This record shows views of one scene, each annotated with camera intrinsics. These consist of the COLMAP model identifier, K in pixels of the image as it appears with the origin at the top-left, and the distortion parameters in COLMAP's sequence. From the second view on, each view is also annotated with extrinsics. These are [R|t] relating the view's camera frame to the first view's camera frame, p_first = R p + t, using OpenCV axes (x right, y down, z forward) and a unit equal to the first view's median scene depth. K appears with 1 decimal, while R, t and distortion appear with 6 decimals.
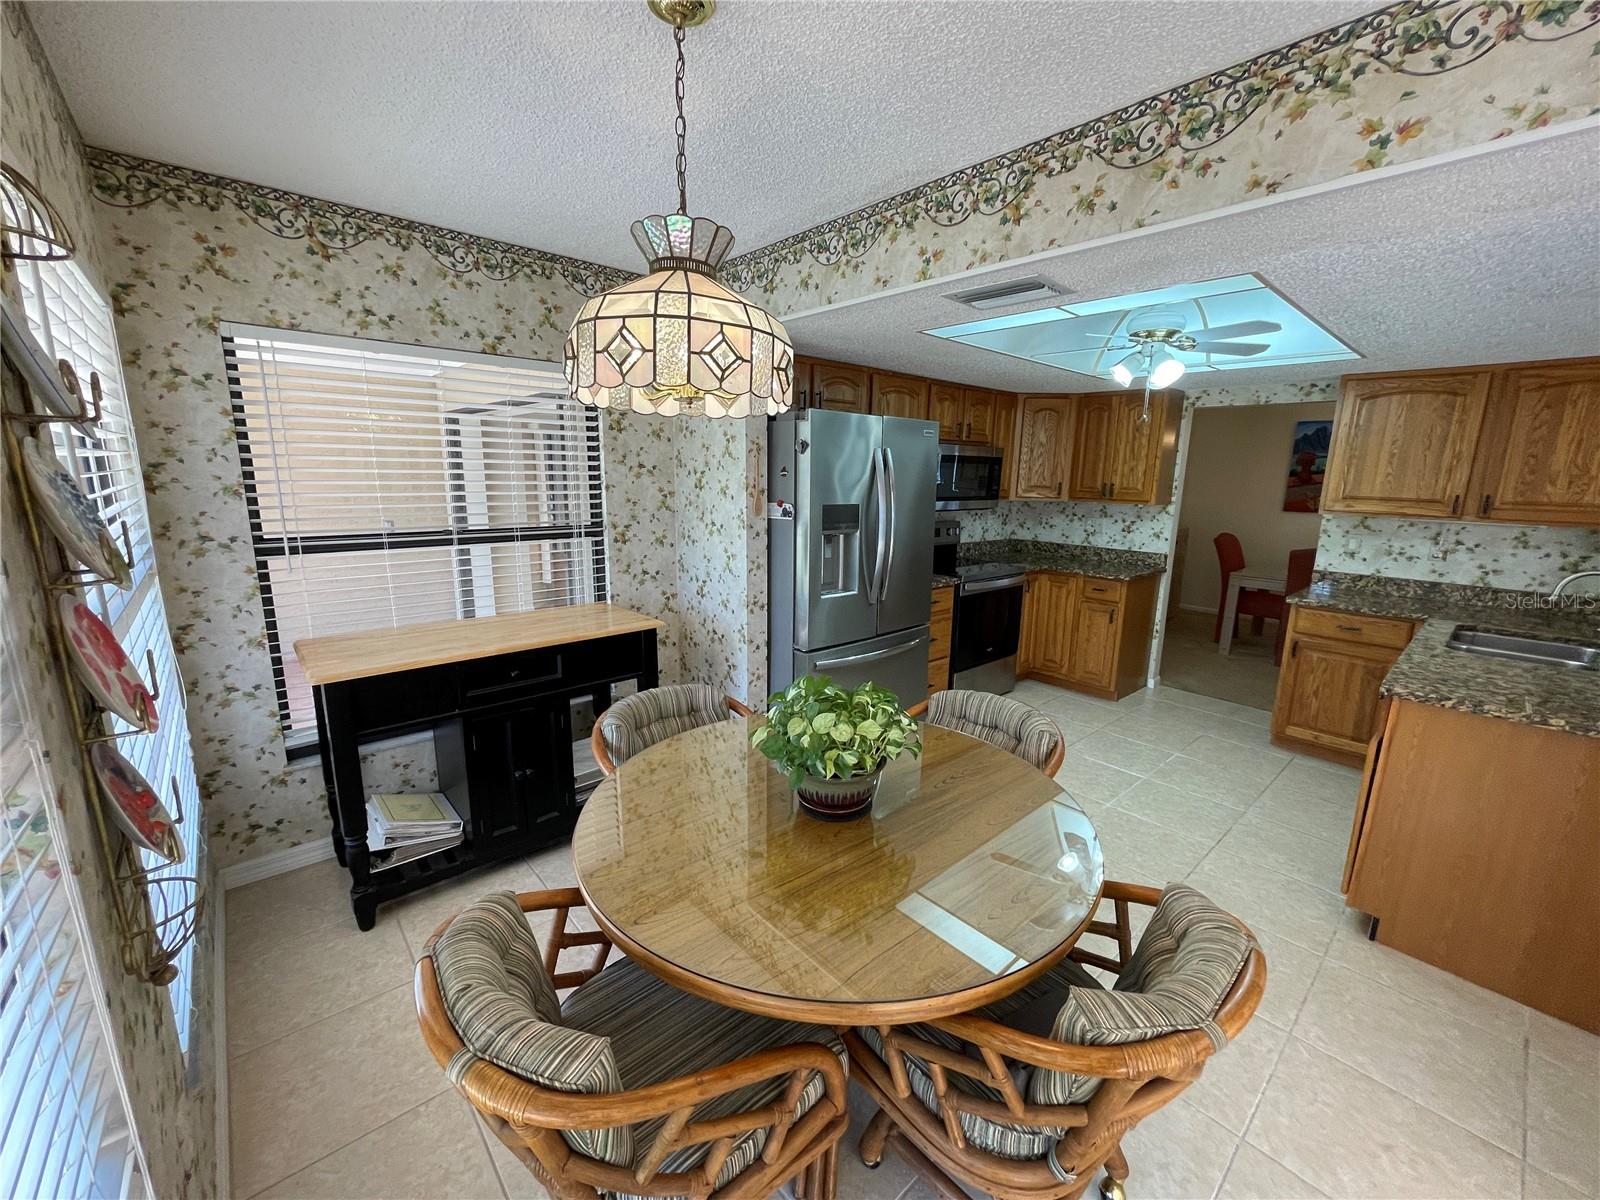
lens RADIAL K [[658.5, 0, 792.5], [0, 658.5, 601.7], [0, 0, 1]] dist [-0.002485, 0.000137]
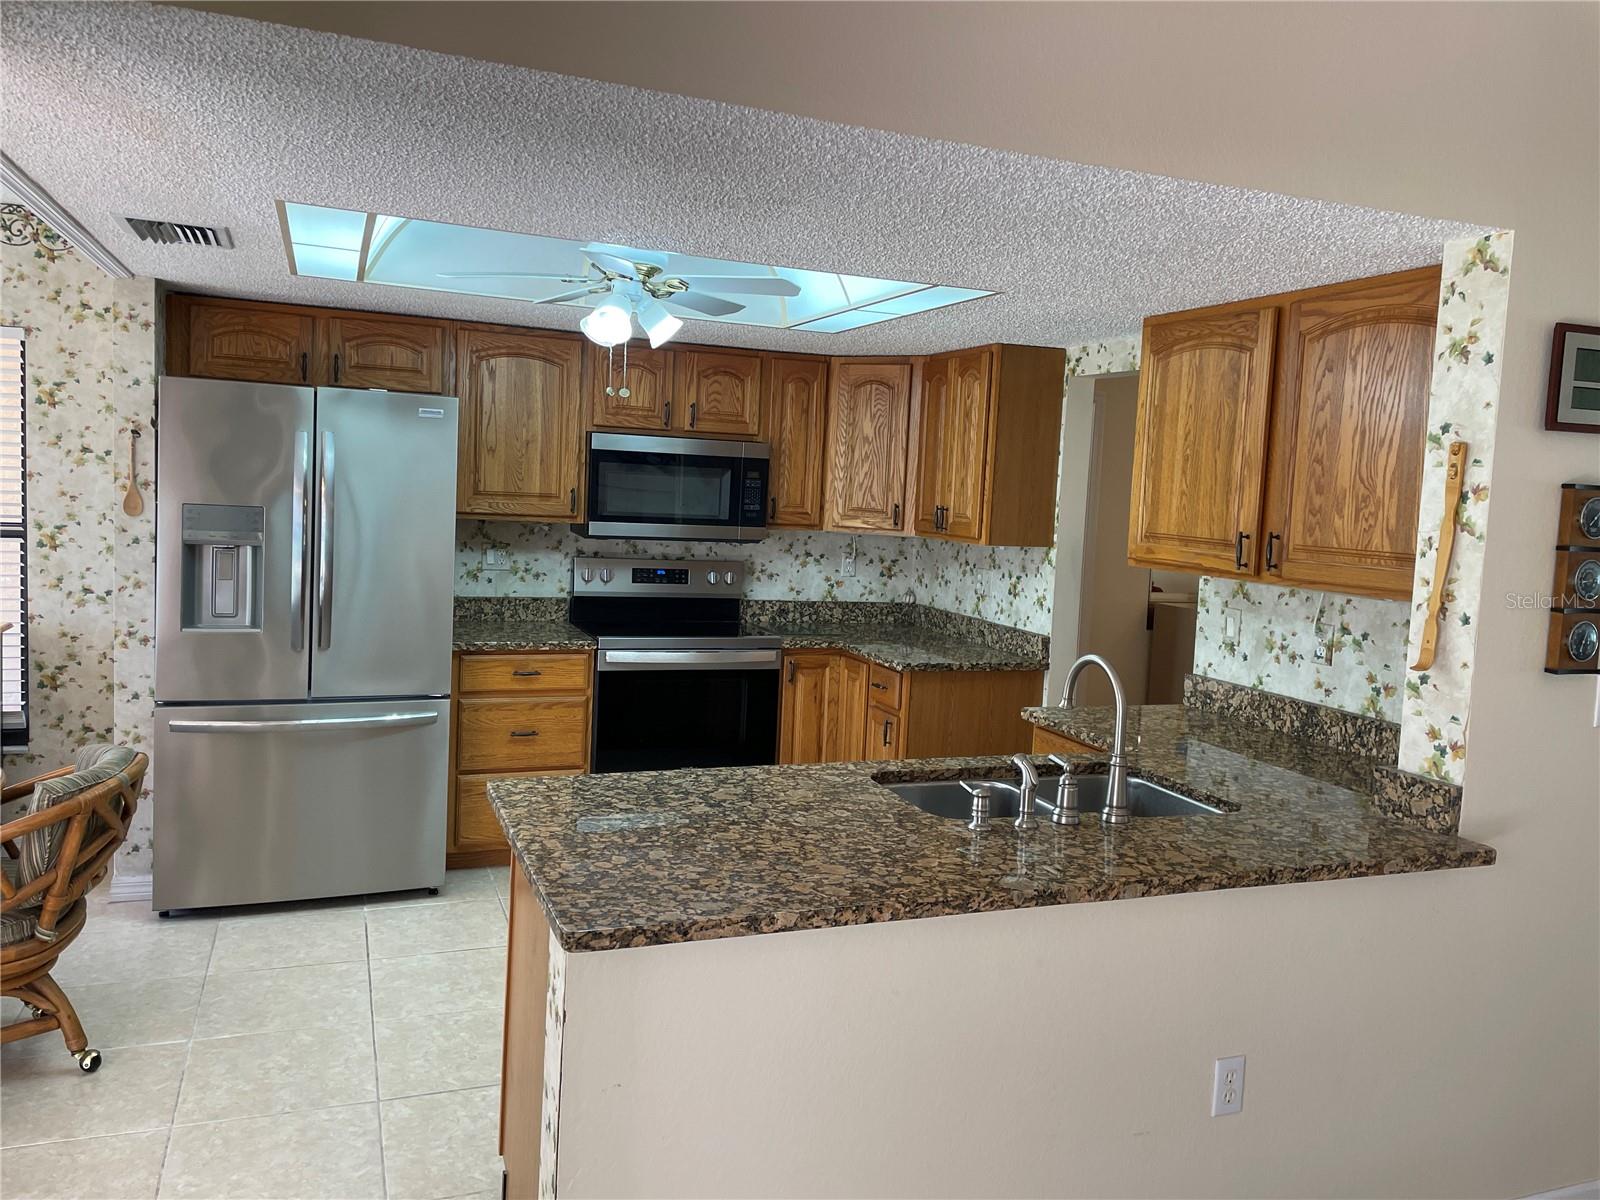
lens RADIAL K [[1234.9, 0, 800.3], [0, 1234.9, 583.4], [0, 0, 1]] dist [0.118820, -0.161505]
pose [[0.935659, 0.054520, -0.348669, 0.925800], [-0.098492, 0.989079, -0.109646, 0.022294], [0.338884, 0.136932, 0.930810, -0.051998]]
